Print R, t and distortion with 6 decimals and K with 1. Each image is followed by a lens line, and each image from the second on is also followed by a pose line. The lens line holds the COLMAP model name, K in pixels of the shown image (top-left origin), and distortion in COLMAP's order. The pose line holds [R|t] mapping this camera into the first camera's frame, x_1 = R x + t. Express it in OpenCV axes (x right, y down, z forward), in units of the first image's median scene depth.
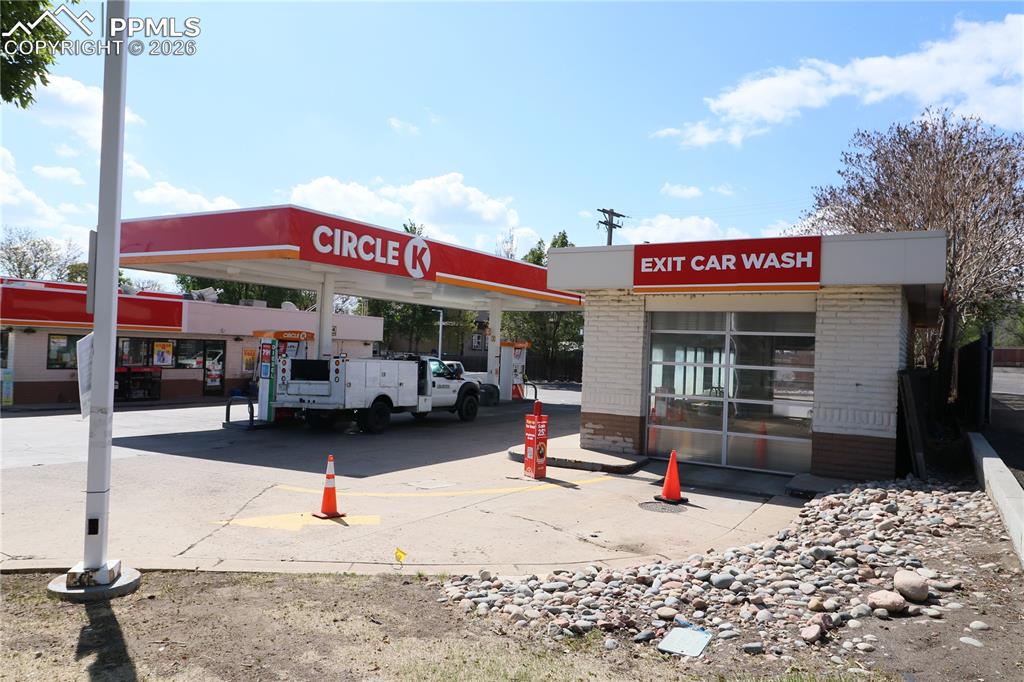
lens RADIAL K [[698.1, 0, 519.3], [0, 698.1, 339.5], [0, 0, 1]] dist [-0.002253, -0.003165]
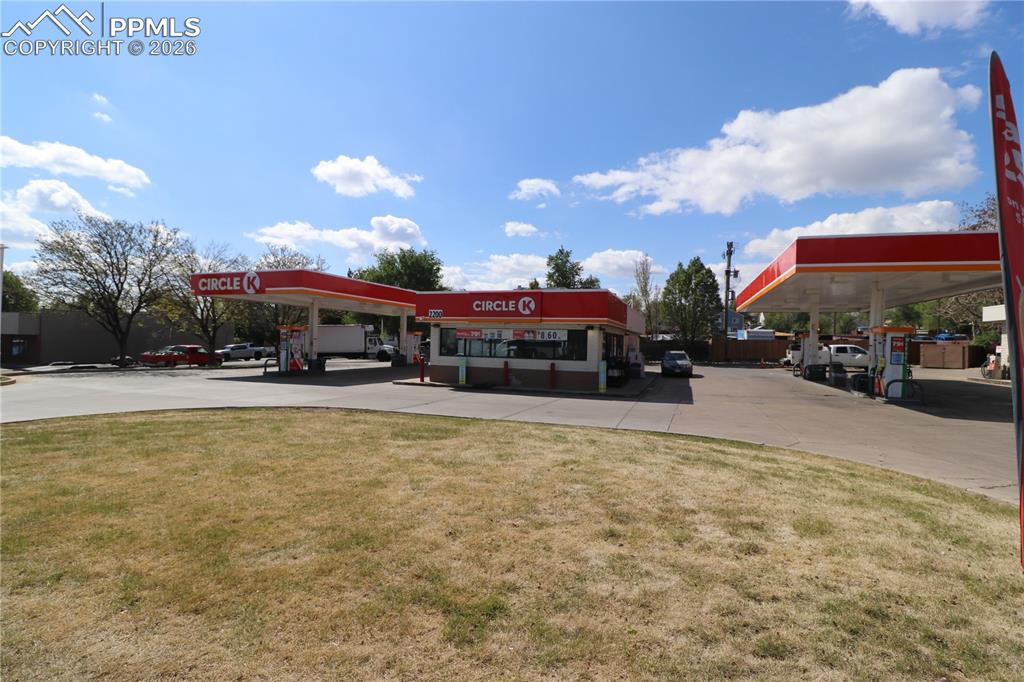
lens RADIAL K [[475.8, 0, 507.2], [0, 475.8, 342.8], [0, 0, 1]] dist [-0.002163, -0.008814]
pose [[0.983978, -0.011703, 0.177906, -1.193092], [0.008450, 0.999783, 0.019032, -0.006194], [-0.178090, -0.017224, 0.983864, 0.277611]]
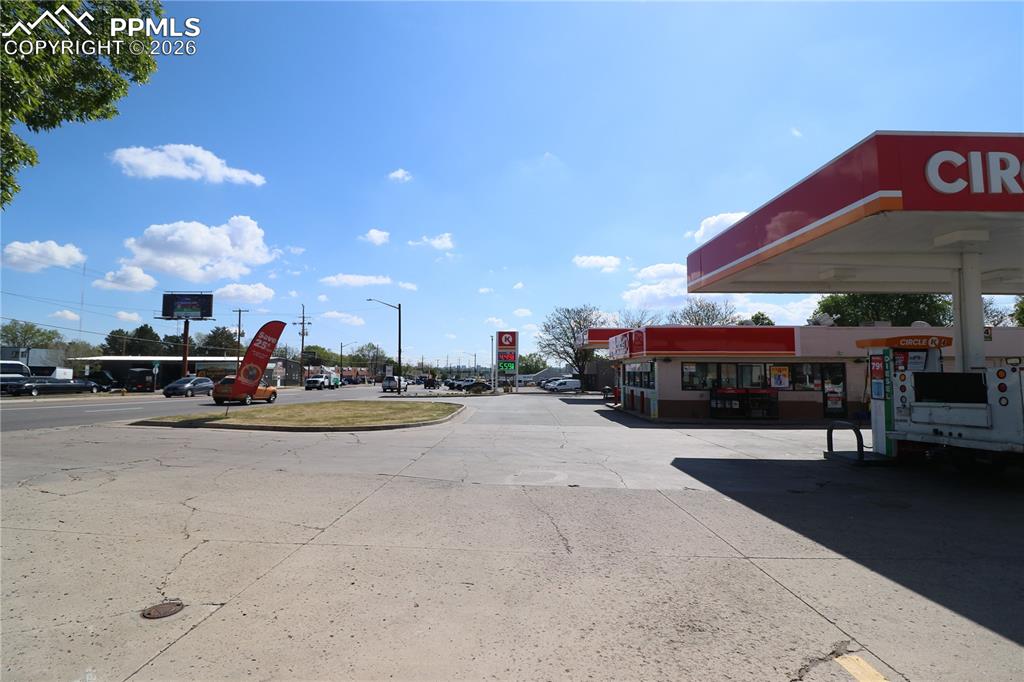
lens RADIAL K [[475.8, 0, 509.2], [0, 475.8, 336.7], [0, 0, 1]] dist [-0.002163, -0.008814]
pose [[0.494181, -0.096933, -0.863938, -0.102052], [0.026721, 0.994989, -0.096352, 0.025477], [0.868949, 0.024530, 0.494294, 0.371849]]
